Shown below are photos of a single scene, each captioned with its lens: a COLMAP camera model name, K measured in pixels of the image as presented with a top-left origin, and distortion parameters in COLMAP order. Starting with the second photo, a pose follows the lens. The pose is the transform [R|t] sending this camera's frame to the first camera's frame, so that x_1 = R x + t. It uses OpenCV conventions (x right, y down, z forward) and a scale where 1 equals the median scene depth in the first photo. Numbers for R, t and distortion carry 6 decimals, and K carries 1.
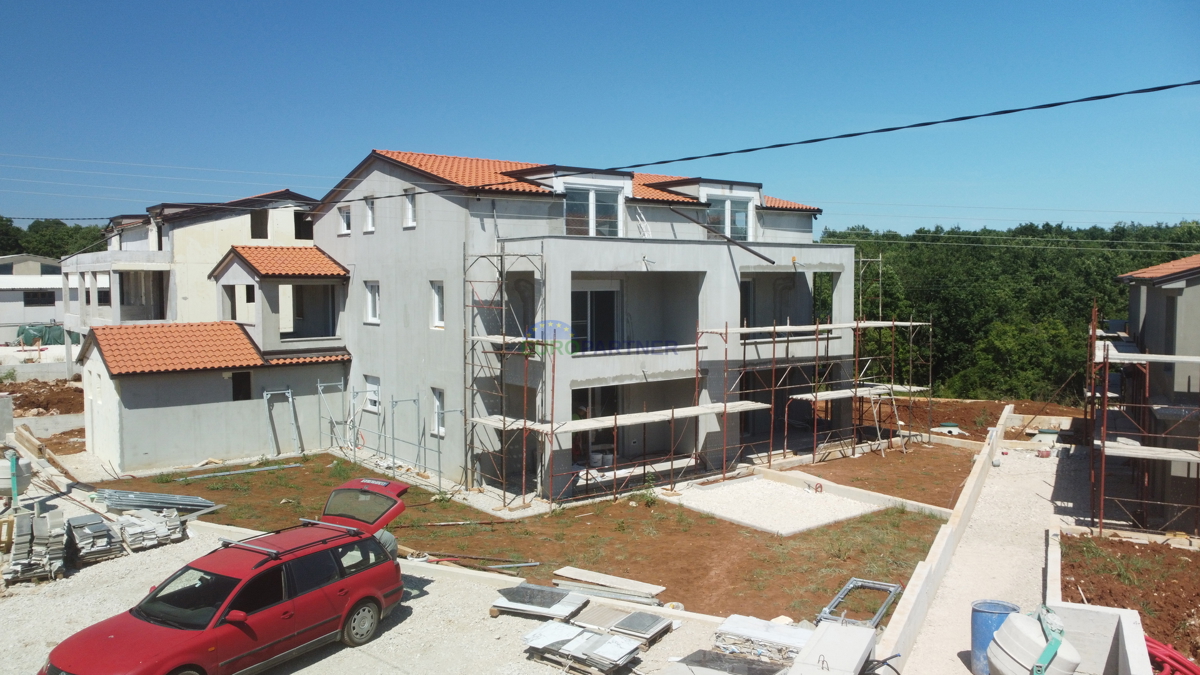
lens RADIAL K [[909.5, 0, 600.3], [0, 909.5, 333.2], [0, 0, 1]] dist [0.010515, -0.008119]
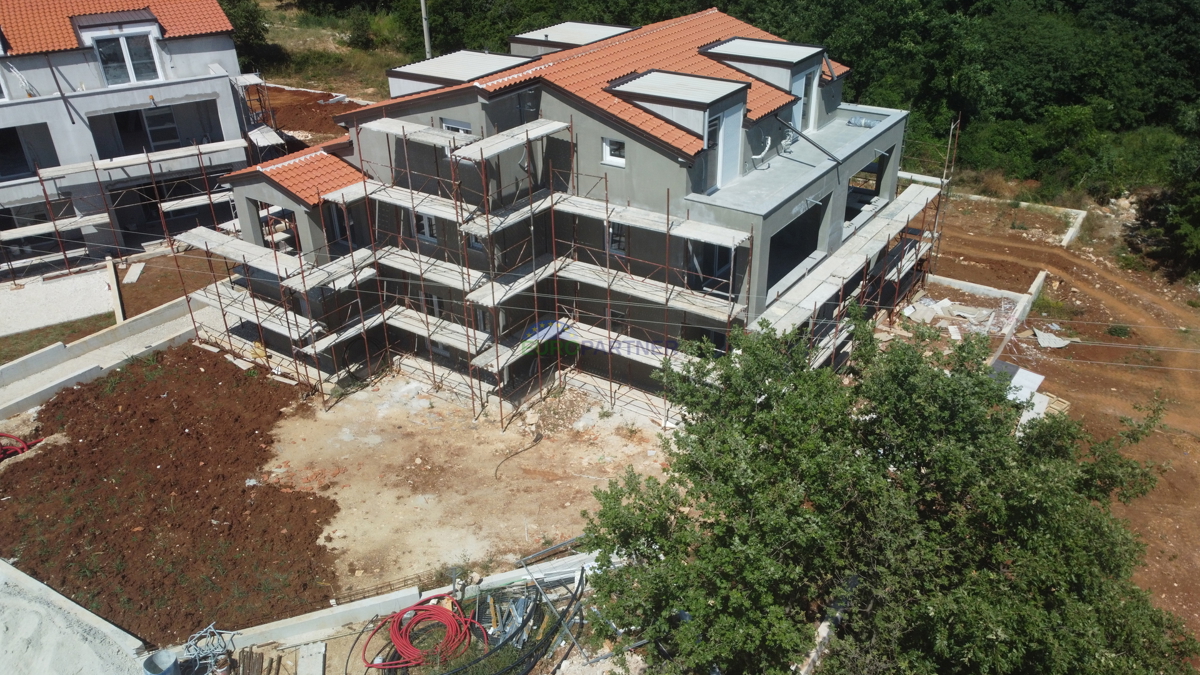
lens RADIAL K [[909.5, 0, 600.3], [0, 909.5, 333.2], [0, 0, 1]] dist [0.010515, -0.008119]
pose [[0.990994, 0.050157, -0.124161, 1.067885], [0.007922, 0.903619, 0.428263, -0.343093], [0.133675, -0.425389, 0.895084, -0.222338]]
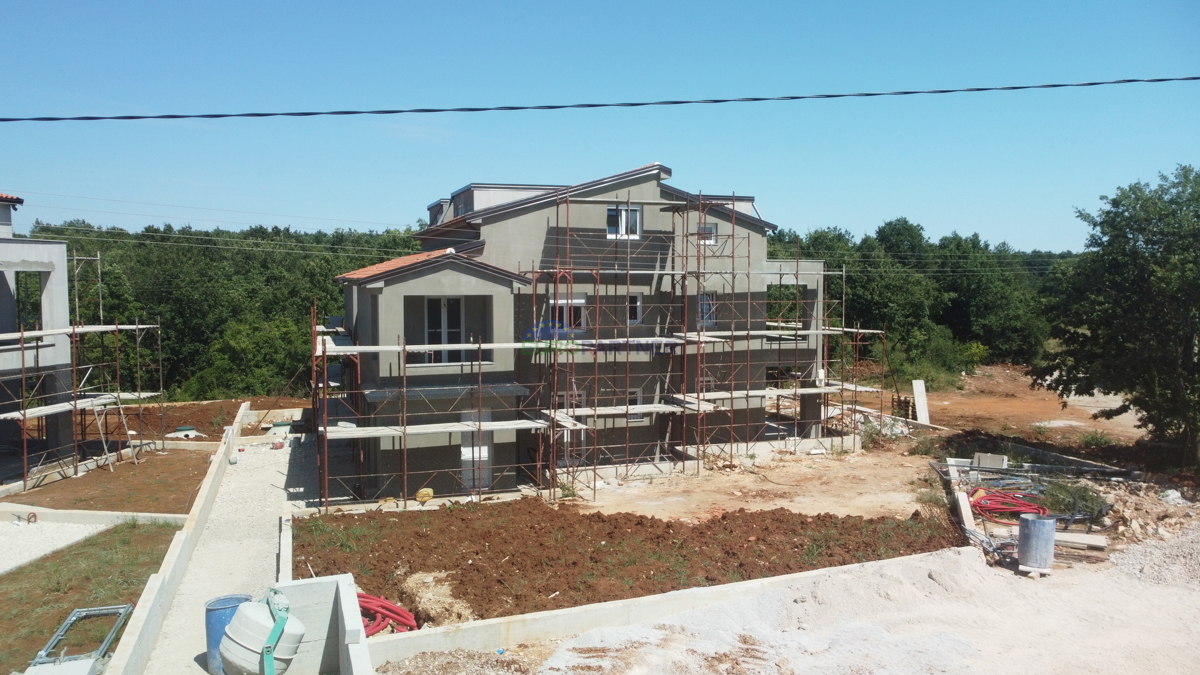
lens RADIAL K [[909.5, 0, 600.3], [0, 909.5, 333.2], [0, 0, 1]] dist [0.010515, -0.008119]
pose [[0.702429, -0.041233, 0.710559, 0.006785], [0.041534, 0.998994, 0.016912, 0.000386], [-0.710541, 0.017633, 0.703435, -0.007797]]
